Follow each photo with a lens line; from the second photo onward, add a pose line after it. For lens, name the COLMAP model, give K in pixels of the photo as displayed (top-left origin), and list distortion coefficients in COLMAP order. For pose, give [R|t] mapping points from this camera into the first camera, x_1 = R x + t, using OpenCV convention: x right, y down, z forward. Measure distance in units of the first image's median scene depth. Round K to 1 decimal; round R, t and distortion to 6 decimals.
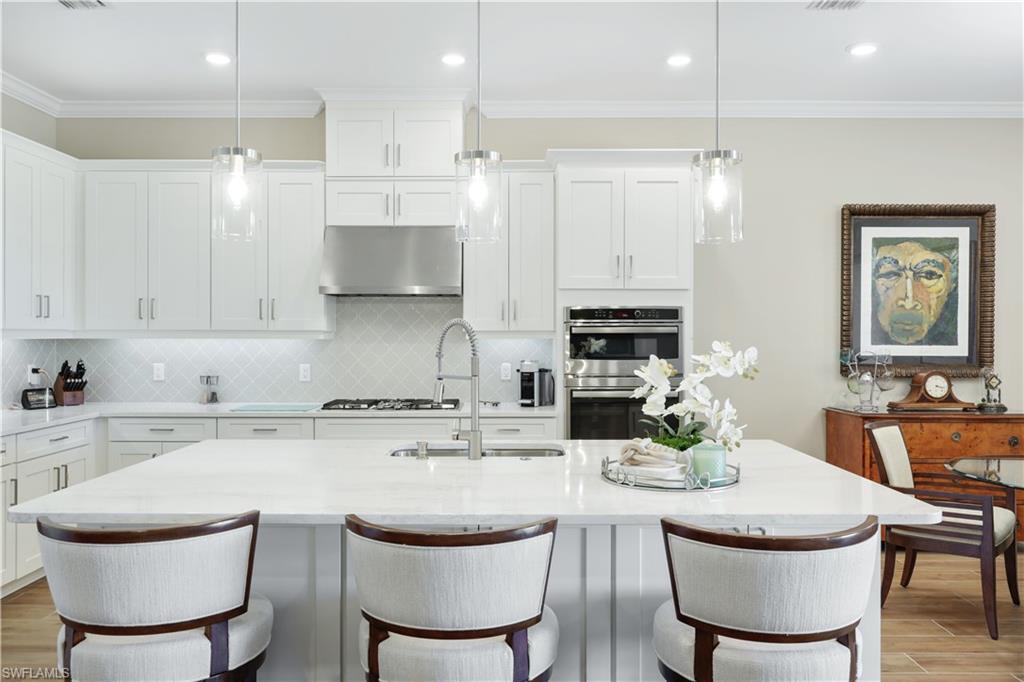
lens RADIAL K [[769.9, 0, 512.0], [0, 769.9, 341.0], [0, 0, 1]] dist [-0.002082, -0.000008]
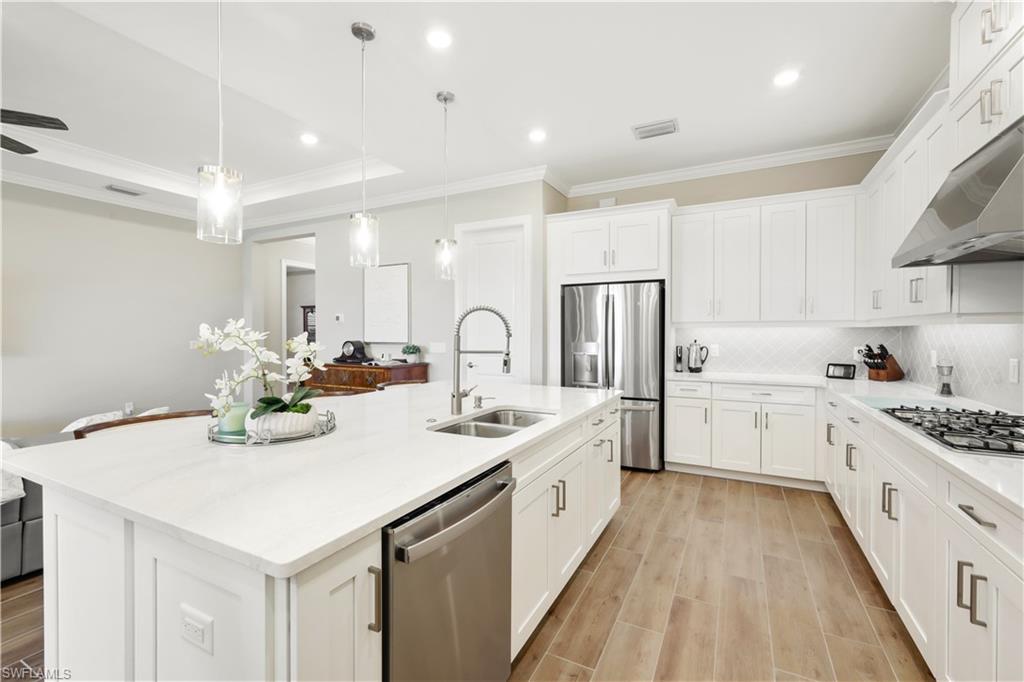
lens RADIAL K [[435.9, 0, 505.5], [0, 435.9, 336.3], [0, 0, 1]] dist [-0.000841, 0.000141]
pose [[-0.475501, 0.006573, -0.879690, 0.326911], [-0.004734, 0.999938, 0.010030, 0.007766], [0.879702, 0.008934, -0.475441, 0.807629]]
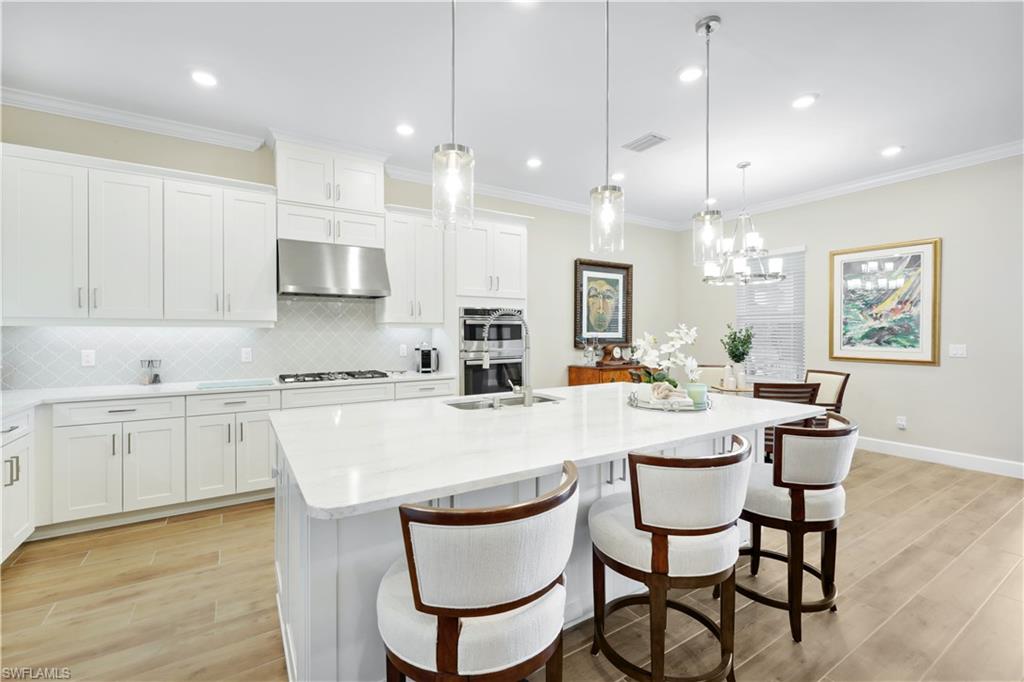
lens RADIAL K [[435.9, 0, 505.5], [0, 435.9, 336.3], [0, 0, 1]] dist [-0.000841, 0.000141]
pose [[0.851708, -0.006133, 0.523982, -0.293208], [0.004500, 0.999980, 0.004390, 0.010167], [-0.523998, -0.001381, 0.851718, 0.186381]]
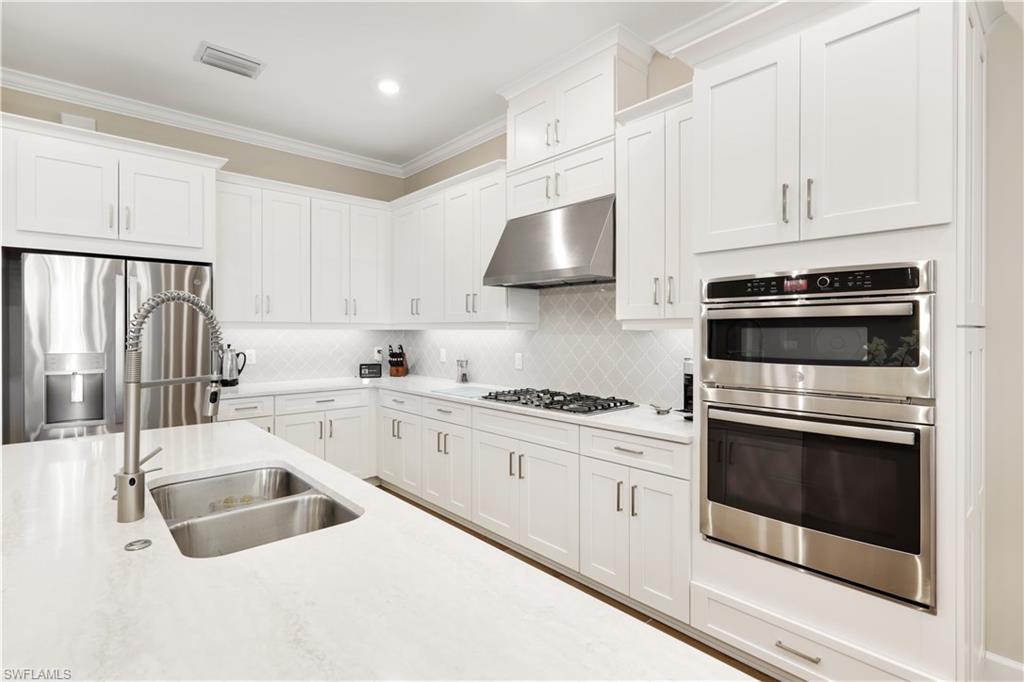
lens RADIAL K [[497.9, 0, 512.5], [0, 497.9, 333.6], [0, 0, 1]] dist [0.002137, 0.000214]
pose [[0.662036, 0.004027, -0.749461, 0.261694], [-0.005958, 0.999982, 0.000109, 0.002466], [0.749448, 0.004393, 0.662048, 0.550261]]
